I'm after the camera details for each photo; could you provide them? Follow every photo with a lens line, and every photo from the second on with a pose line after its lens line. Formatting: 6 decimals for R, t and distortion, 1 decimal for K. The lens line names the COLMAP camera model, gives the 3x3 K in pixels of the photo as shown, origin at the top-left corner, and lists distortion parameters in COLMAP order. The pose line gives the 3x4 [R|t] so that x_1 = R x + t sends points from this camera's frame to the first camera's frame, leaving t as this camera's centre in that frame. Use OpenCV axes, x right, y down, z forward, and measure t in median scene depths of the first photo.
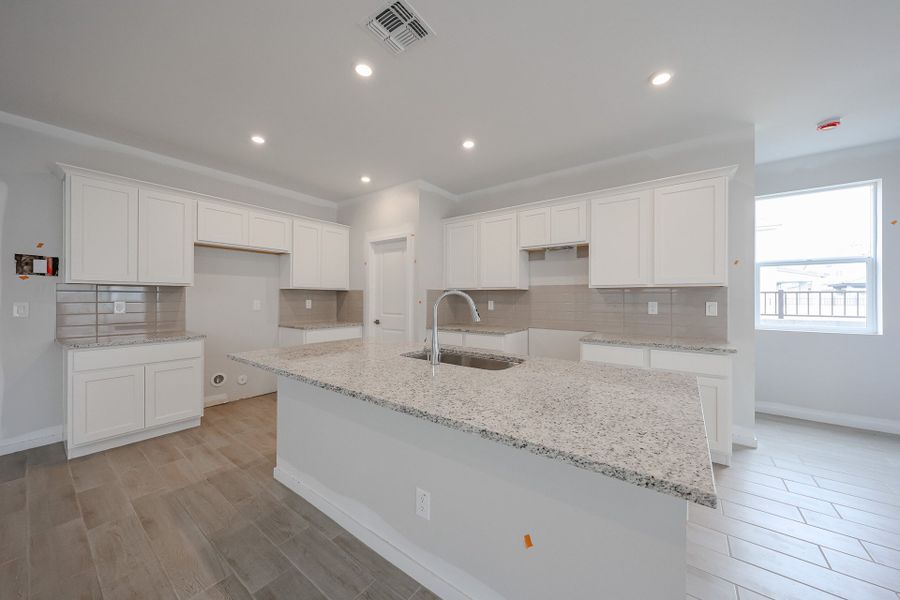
lens RADIAL K [[313.8, 0, 451.5], [0, 313.8, 298.9], [0, 0, 1]] dist [0.000993, 0.000006]
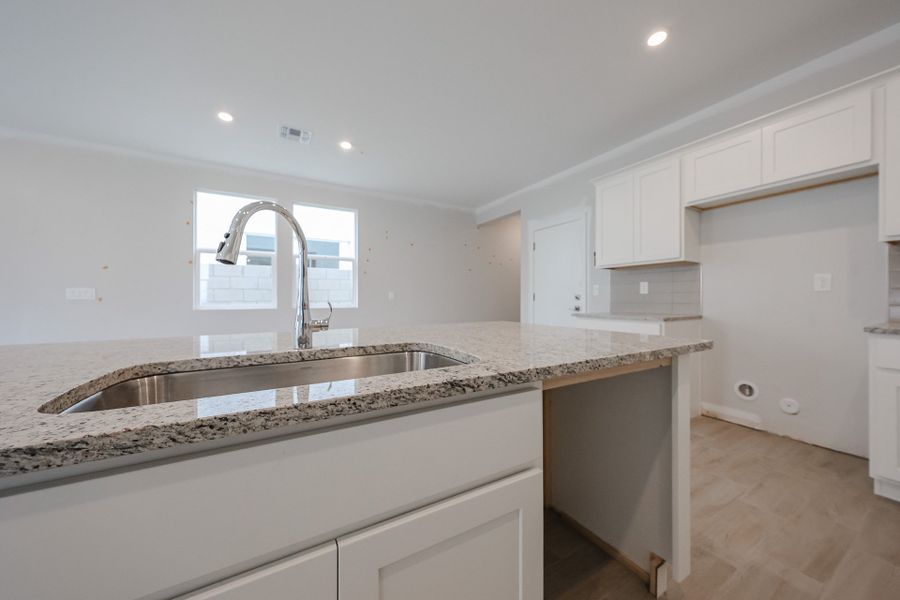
lens RADIAL K [[310.6, 0, 452.3], [0, 310.6, 298.3], [0, 0, 1]] dist [0.004368, 0.000011]
pose [[-0.410939, 0.029334, -0.911191, 0.160358], [0.033355, 0.999297, 0.017127, 0.018688], [0.911052, -0.023355, -0.411629, 0.700550]]
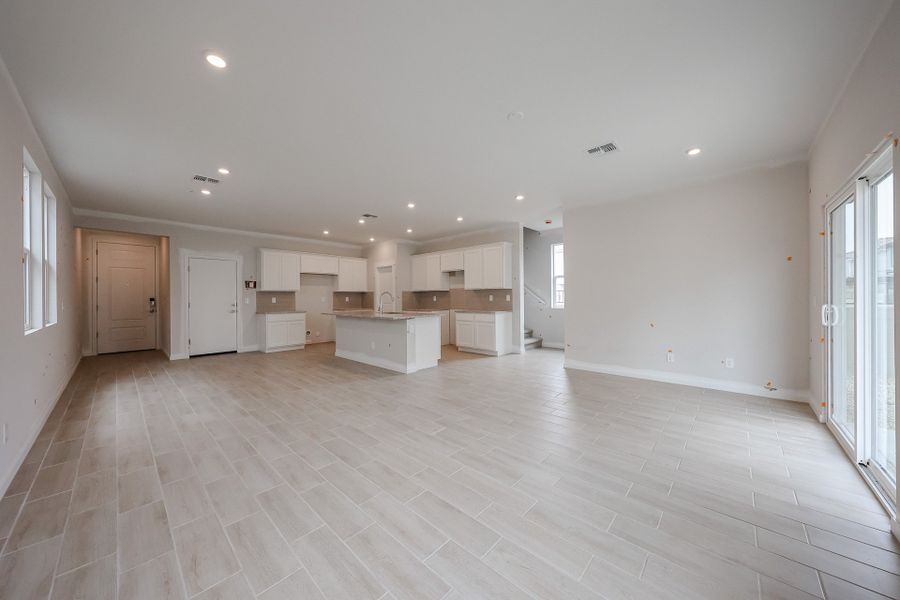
lens RADIAL K [[310.6, 0, 452.3], [0, 310.6, 298.3], [0, 0, 1]] dist [0.004368, 0.000011]
pose [[0.993931, -0.010660, -0.109486, 0.522185], [0.010625, 0.999943, -0.000904, 0.024876], [0.109490, -0.000265, 0.993988, -1.087601]]
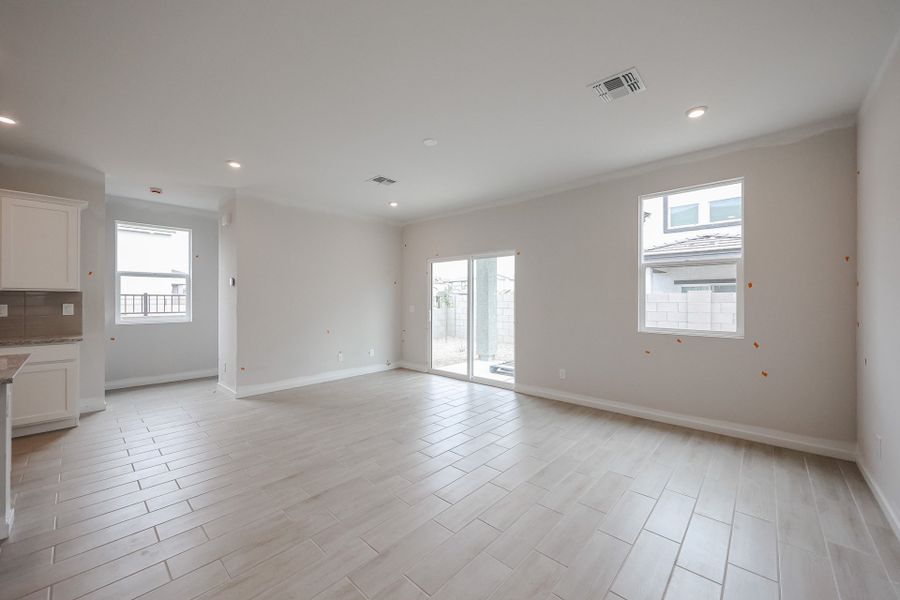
lens RADIAL K [[344.0, 0, 452.1], [0, 344.0, 298.3], [0, 0, 1]] dist [0.001803, 0.000135]
pose [[0.105436, 0.000565, 0.994426, -0.269896], [0.002477, 0.999997, -0.000831, -0.005518], [-0.994423, 0.002551, 0.105435, -0.487601]]
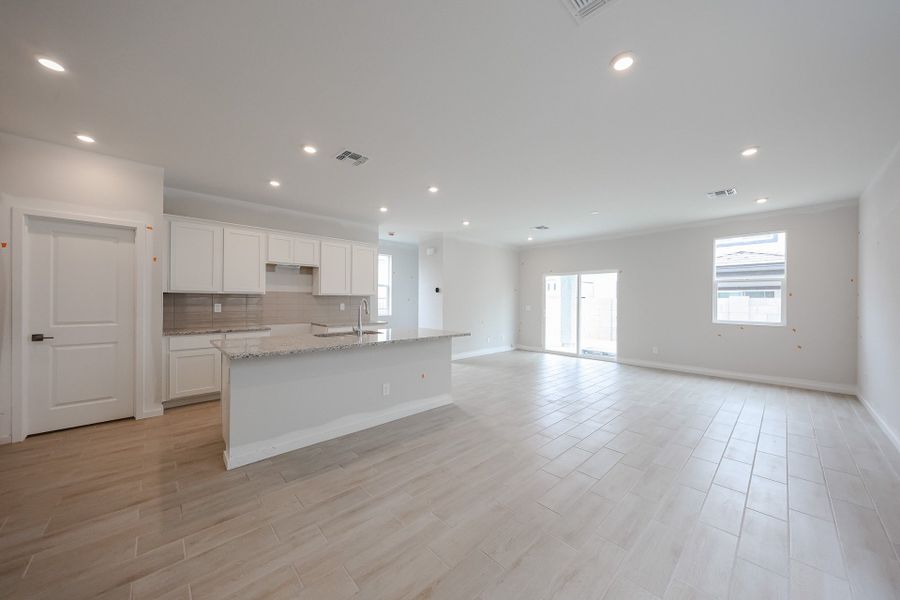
lens RADIAL K [[313.2, 0, 452.4], [0, 313.2, 301.5], [0, 0, 1]] dist [0.000984, 0.000054]
pose [[0.179346, -0.003438, 0.983780, -0.897392], [-0.002894, 0.999988, 0.004022, -0.008966], [-0.983782, -0.003568, 0.179334, 0.032901]]
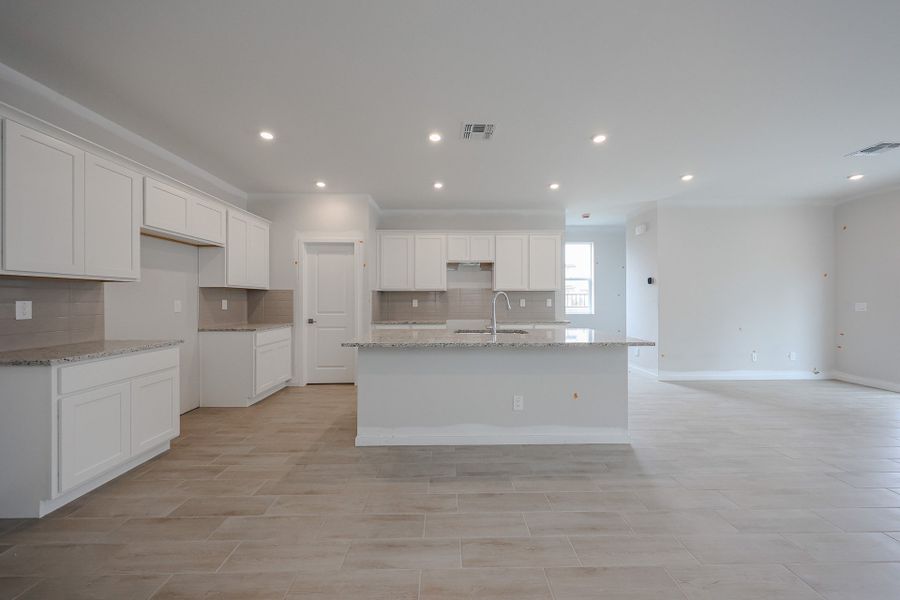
lens RADIAL K [[313.8, 0, 451.5], [0, 313.8, 298.9], [0, 0, 1]] dist [0.000993, 0.000006]
pose [[0.794694, -0.002808, 0.607004, -0.606099], [0.005772, 0.999979, -0.002930, 0.008450], [-0.606983, 0.005832, 0.794694, -0.105840]]
